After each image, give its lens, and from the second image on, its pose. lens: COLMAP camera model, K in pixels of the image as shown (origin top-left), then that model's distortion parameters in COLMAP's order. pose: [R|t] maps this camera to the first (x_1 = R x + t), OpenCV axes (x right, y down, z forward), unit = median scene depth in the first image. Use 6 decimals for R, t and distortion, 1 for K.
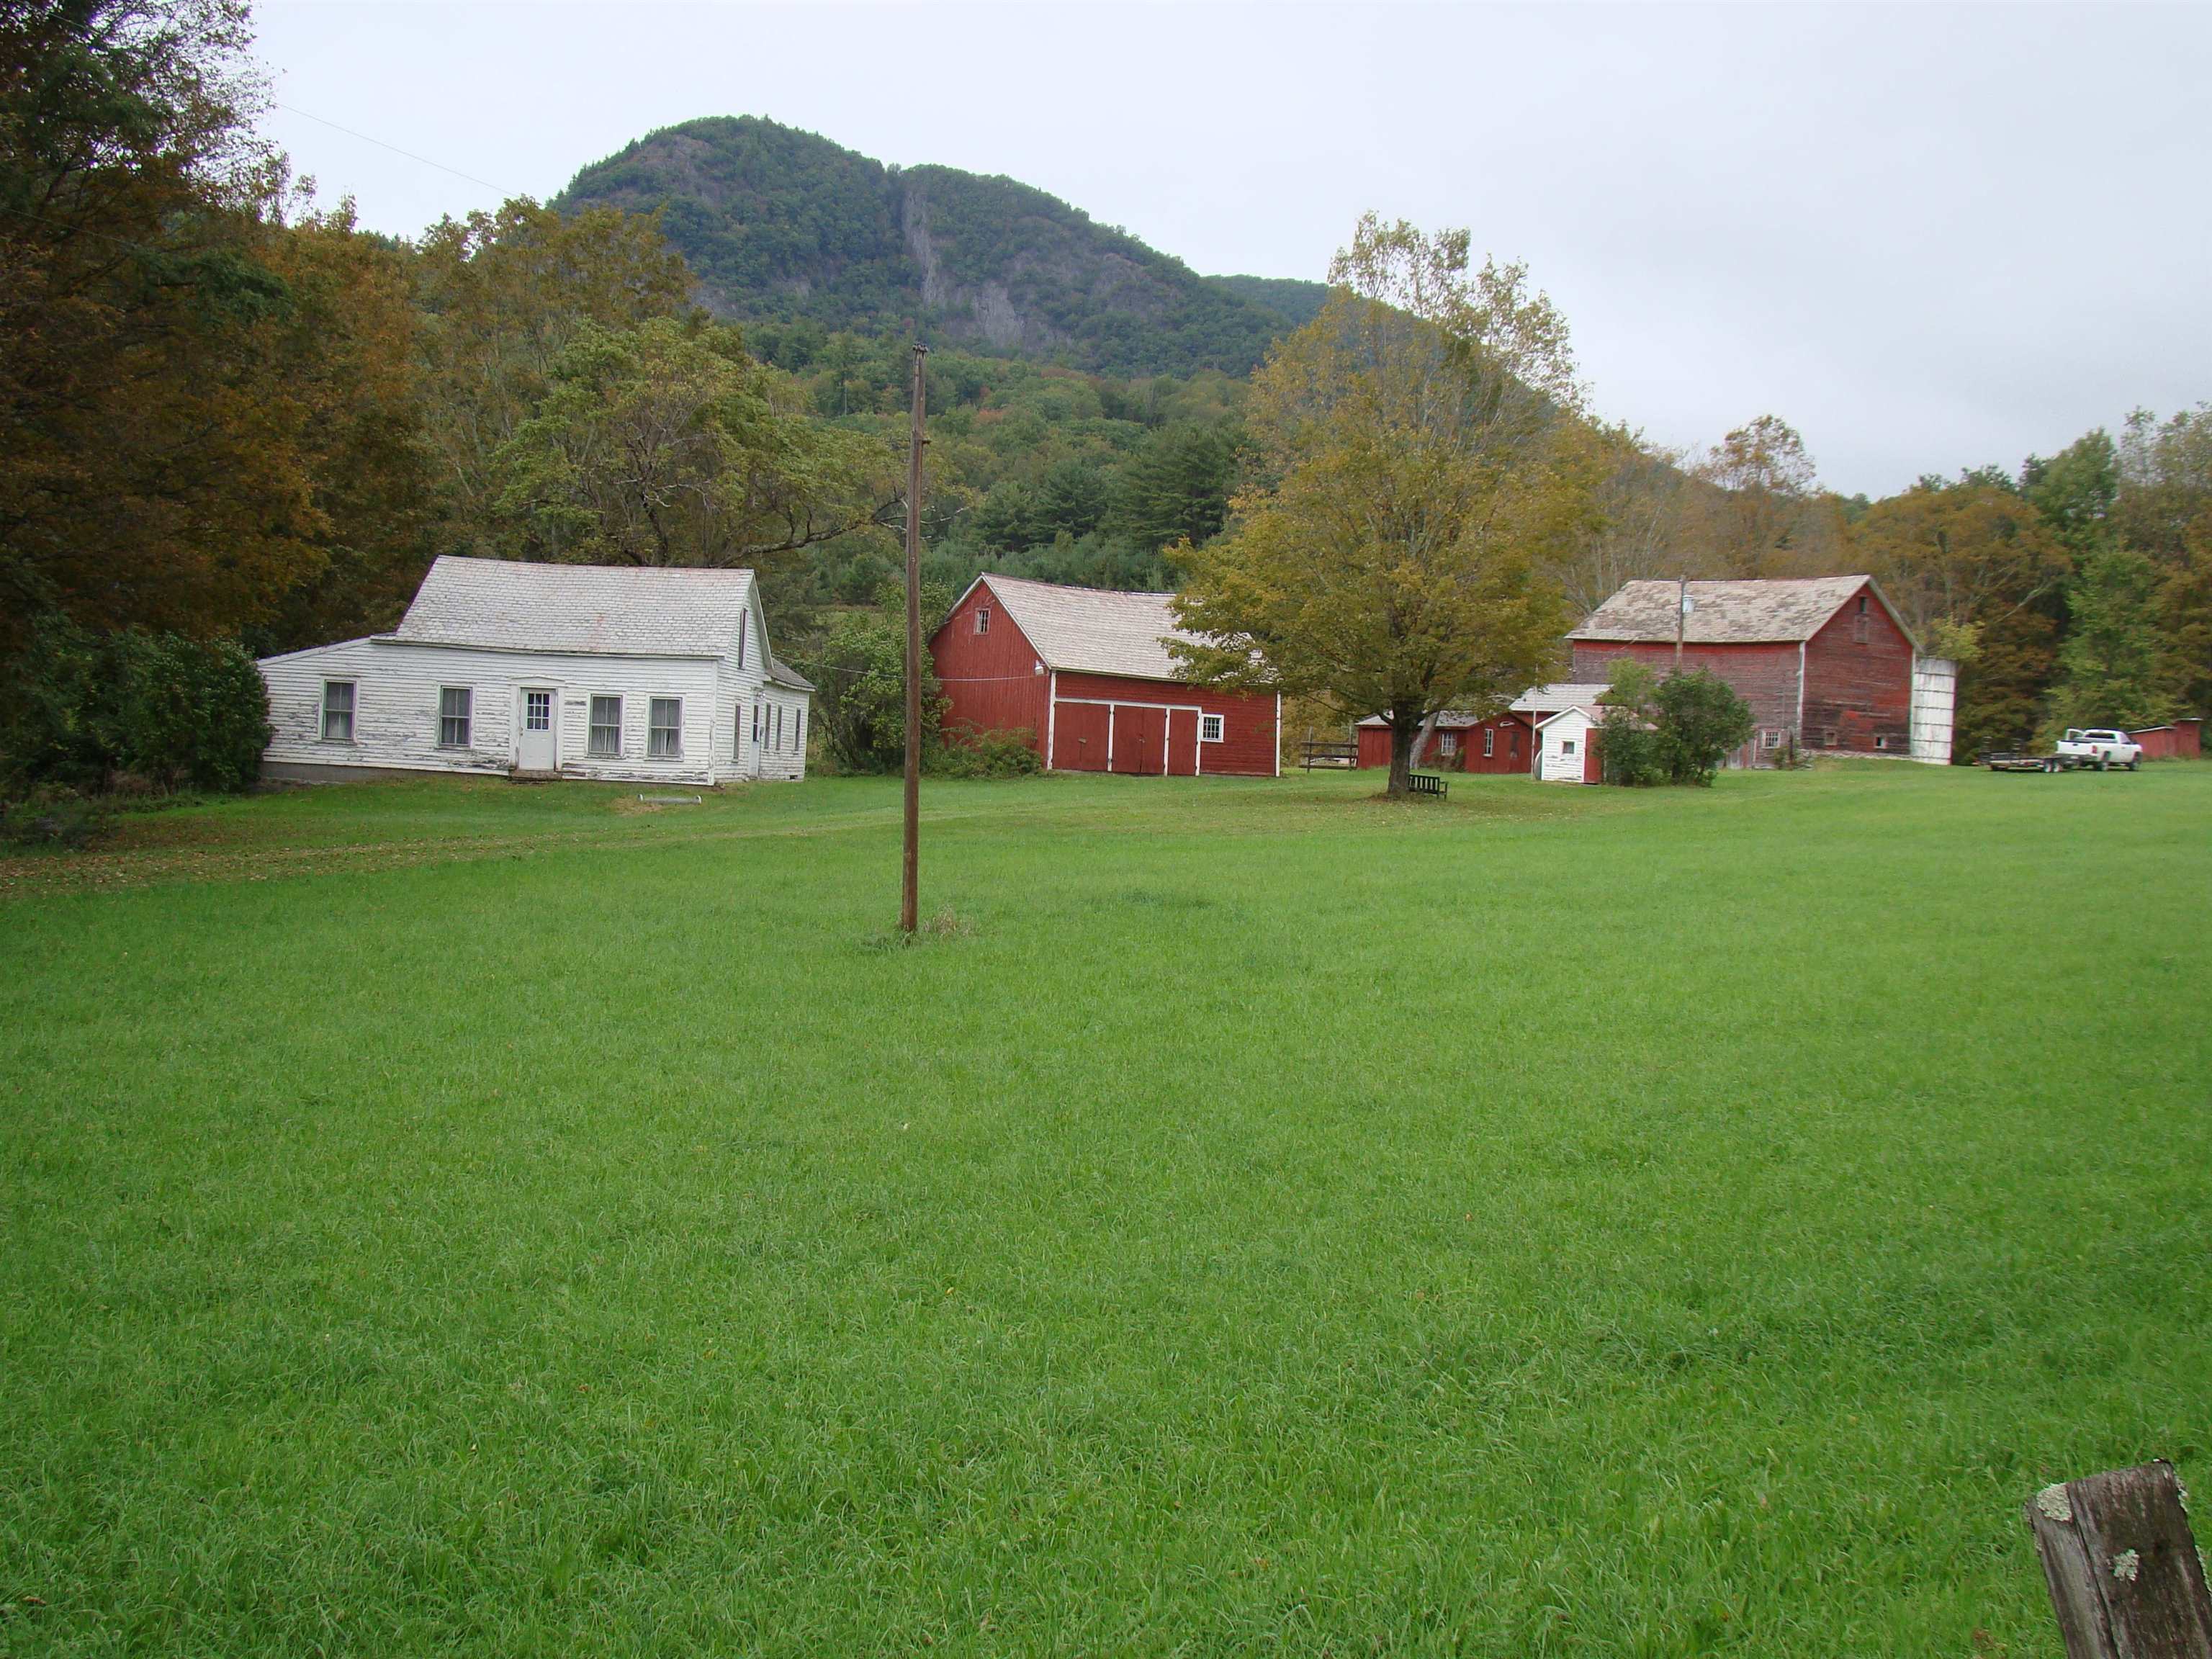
lens RADIAL K [[2782.9, 0, 1108.6], [0, 2782.9, 828.5], [0, 0, 1]] dist [-0.003470, 0.000000]
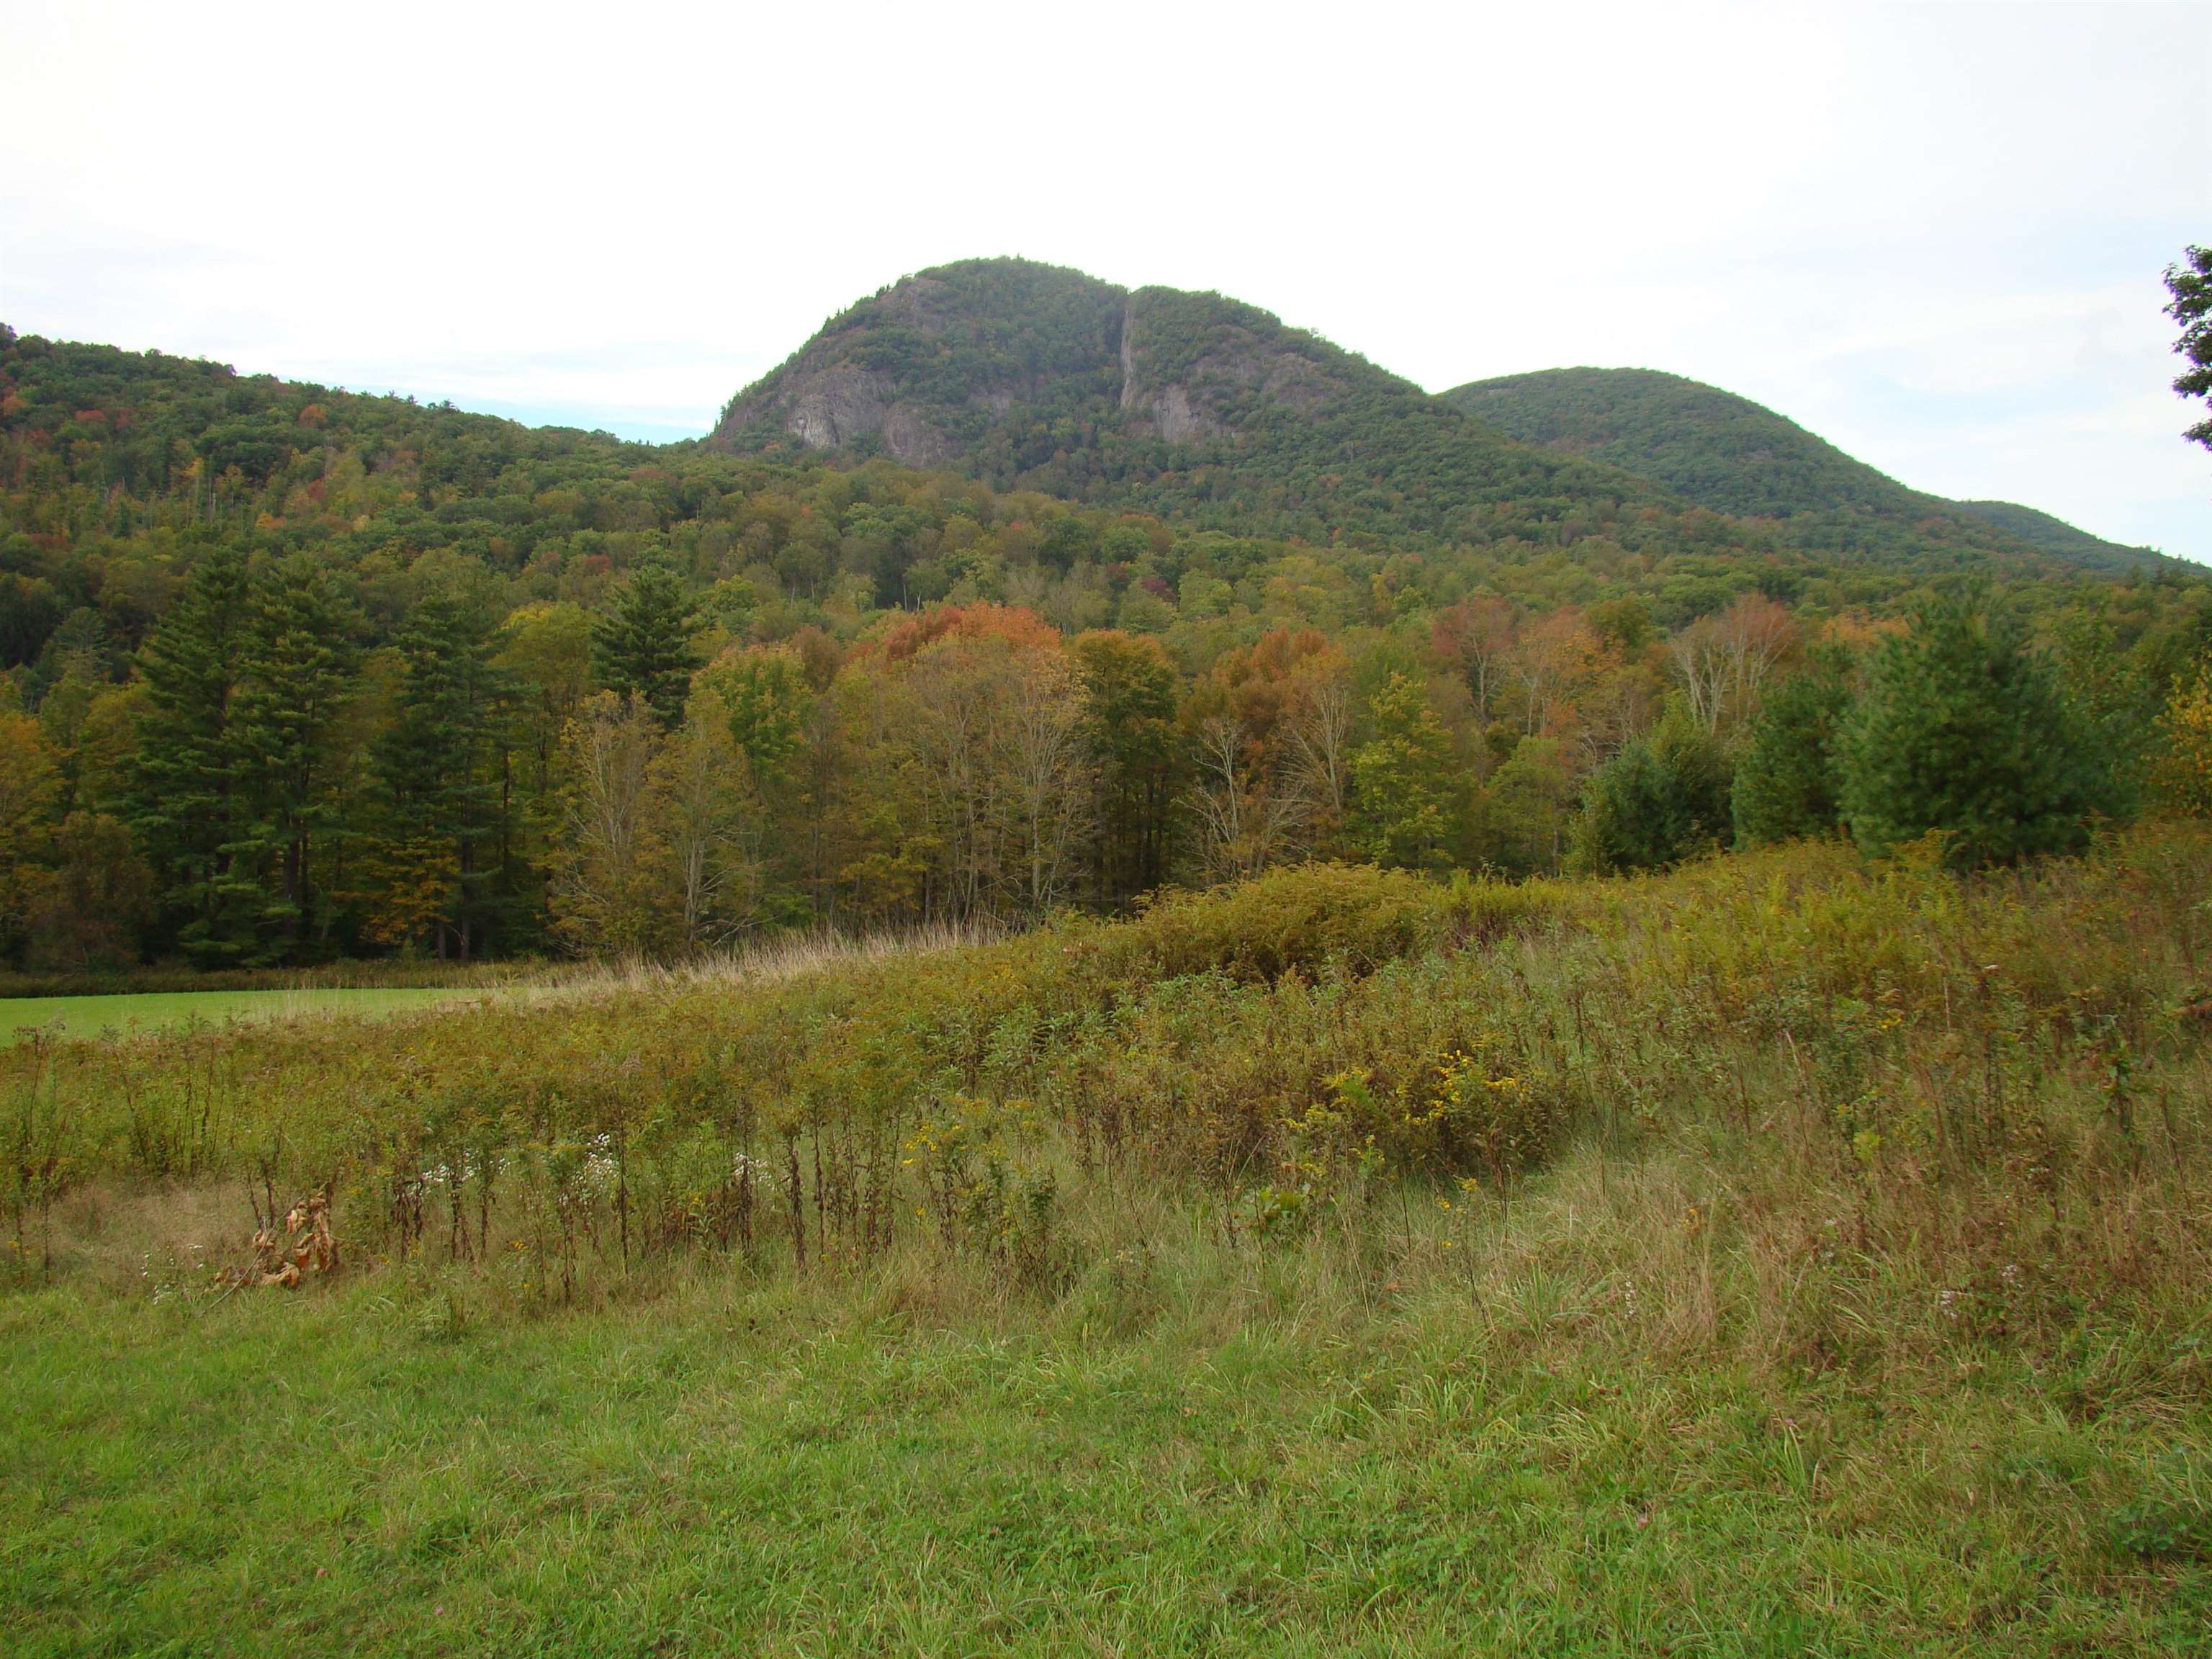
lens RADIAL K [[2296.8, 0, 1117.9], [0, 2296.8, 820.6], [0, 0, 1]] dist [-0.112882, 0.000000]
pose [[0.944568, -0.001496, -0.328312, 0.240945], [-0.002931, 0.999911, -0.012990, -0.011919], [0.328302, 0.013233, 0.944480, 0.139170]]
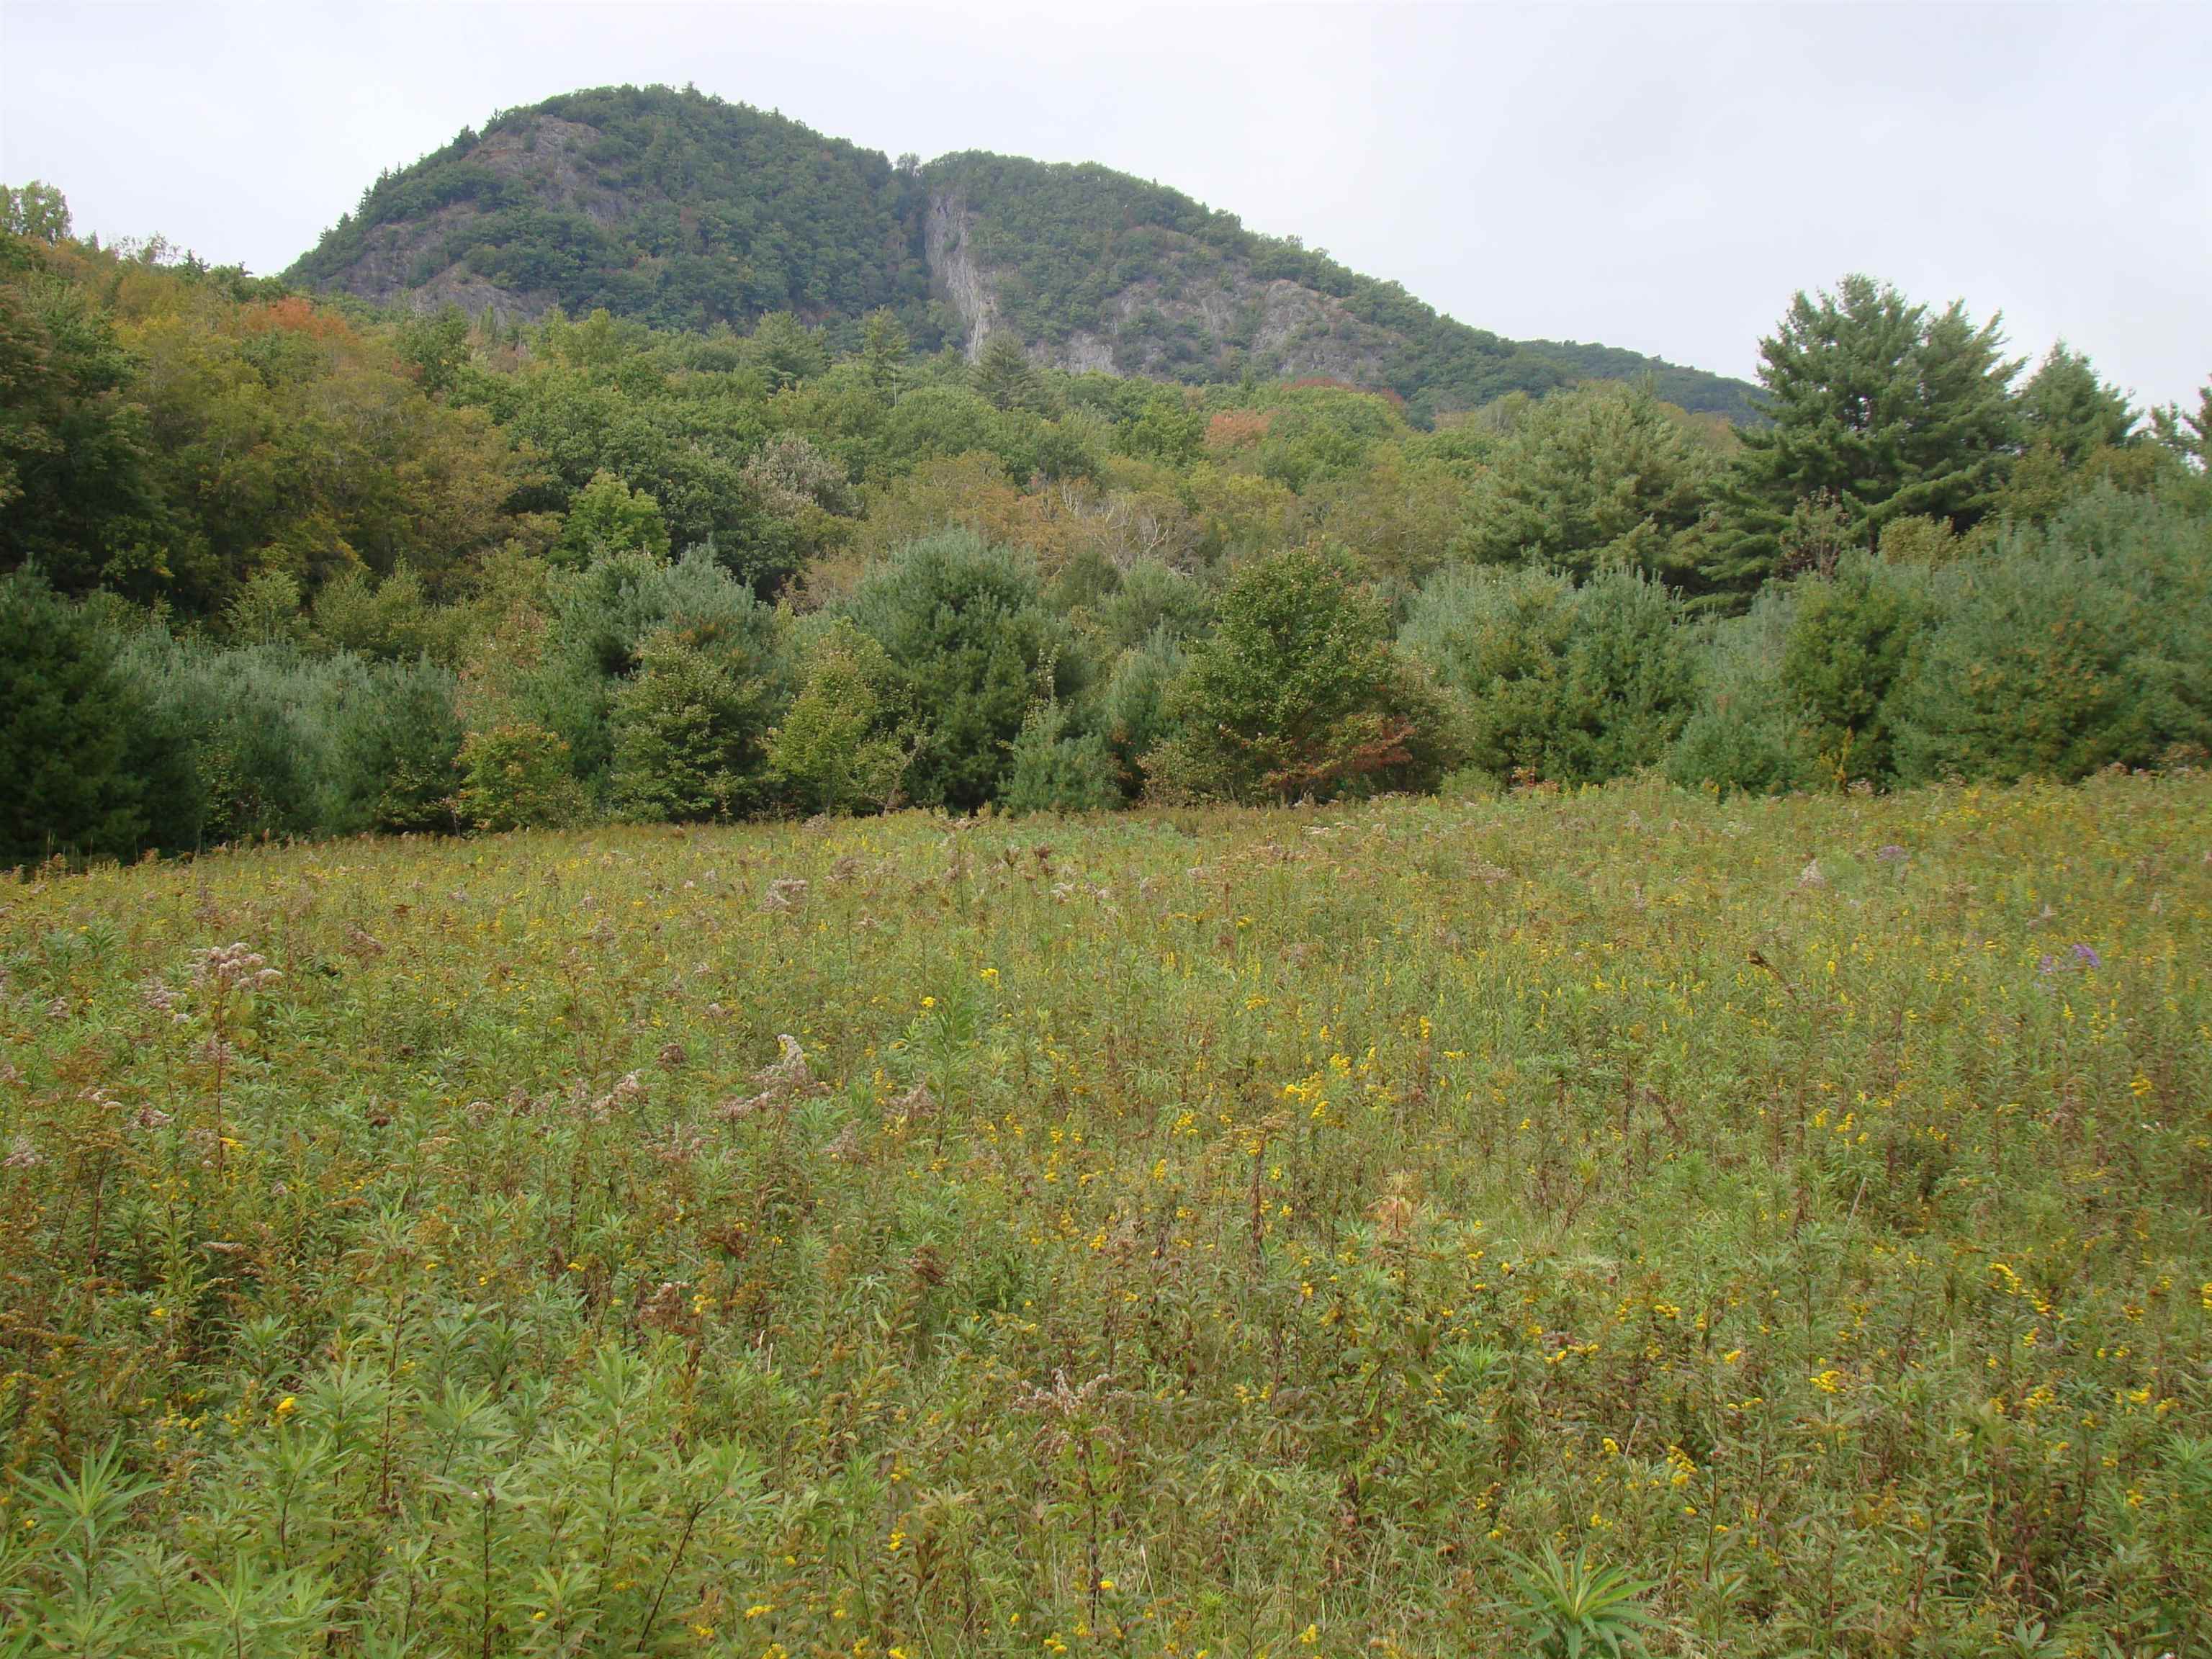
lens RADIAL K [[3984.2, 0, 1108.5], [0, 3984.2, 832.4], [0, 0, 1]] dist [0.158319, 0.000000]
pose [[0.998600, -0.047454, -0.023348, -0.022674], [0.045062, 0.994544, -0.094081, -0.012655], [0.027685, 0.092897, 0.995291, 0.173573]]
